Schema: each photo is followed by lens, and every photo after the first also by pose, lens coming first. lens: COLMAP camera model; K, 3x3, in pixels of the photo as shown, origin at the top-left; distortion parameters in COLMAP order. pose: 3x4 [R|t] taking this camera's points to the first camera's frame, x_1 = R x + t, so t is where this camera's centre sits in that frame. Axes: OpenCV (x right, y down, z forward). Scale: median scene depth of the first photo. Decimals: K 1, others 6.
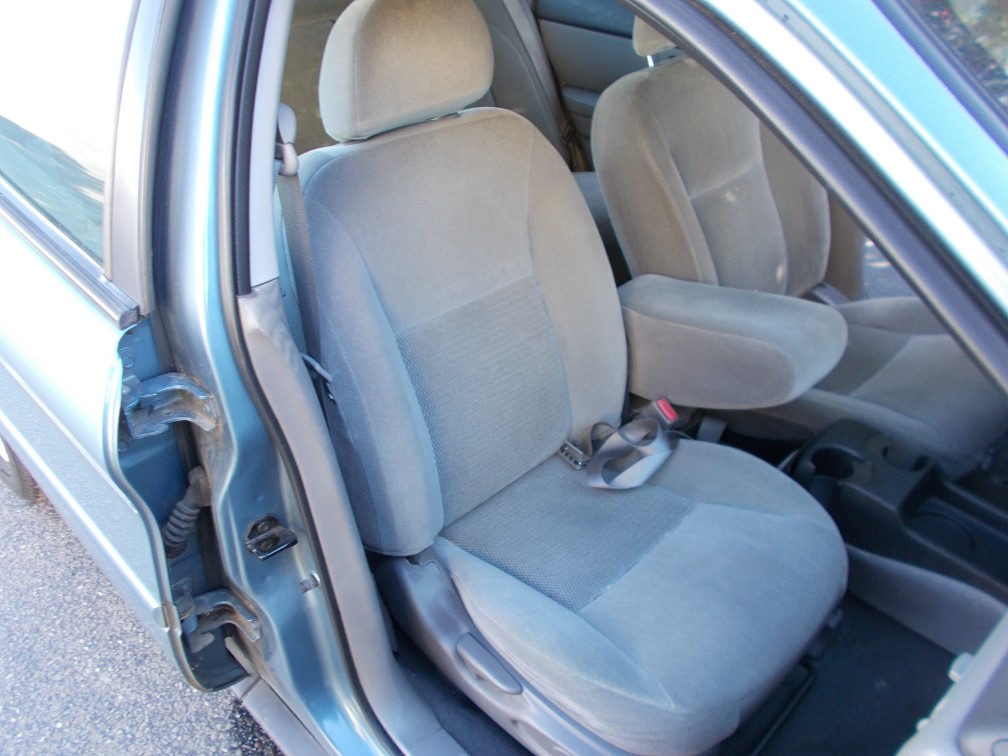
lens RADIAL K [[787.8, 0, 500.7], [0, 787.8, 373.7], [0, 0, 1]] dist [0.033076, -0.035503]
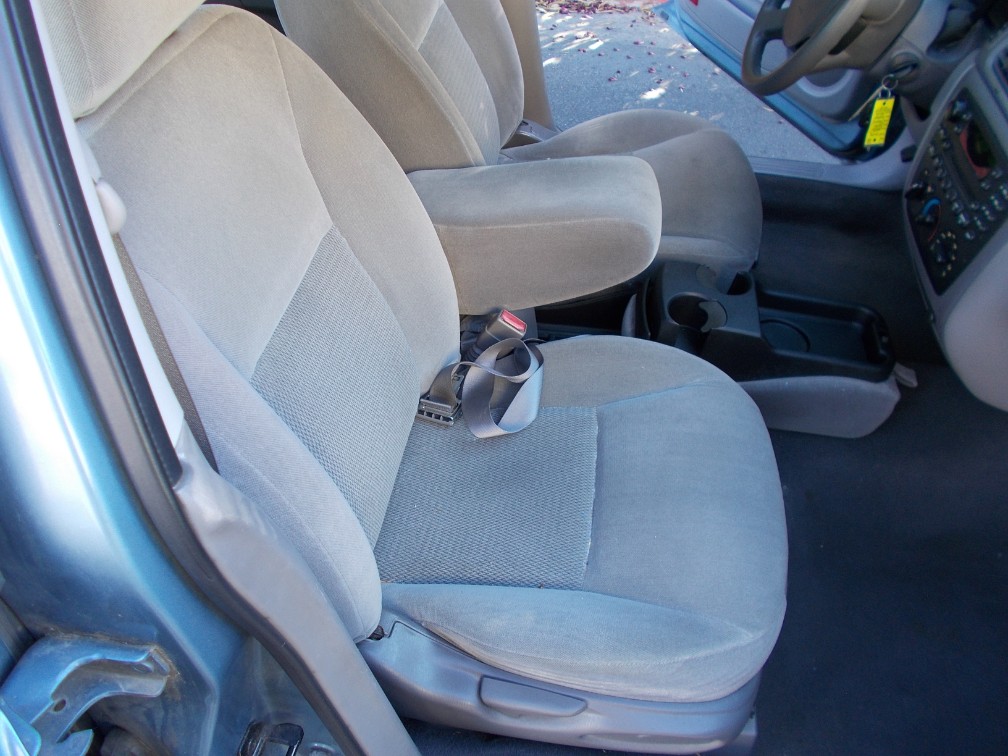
lens RADIAL K [[787.8, 0, 506.9], [0, 787.8, 380.6], [0, 0, 1]] dist [0.033076, -0.035503]
pose [[0.809208, -0.406579, 0.424118, -0.218789], [0.314328, 0.909473, 0.272133, -0.151831], [-0.496367, -0.086901, 0.863752, 0.265909]]
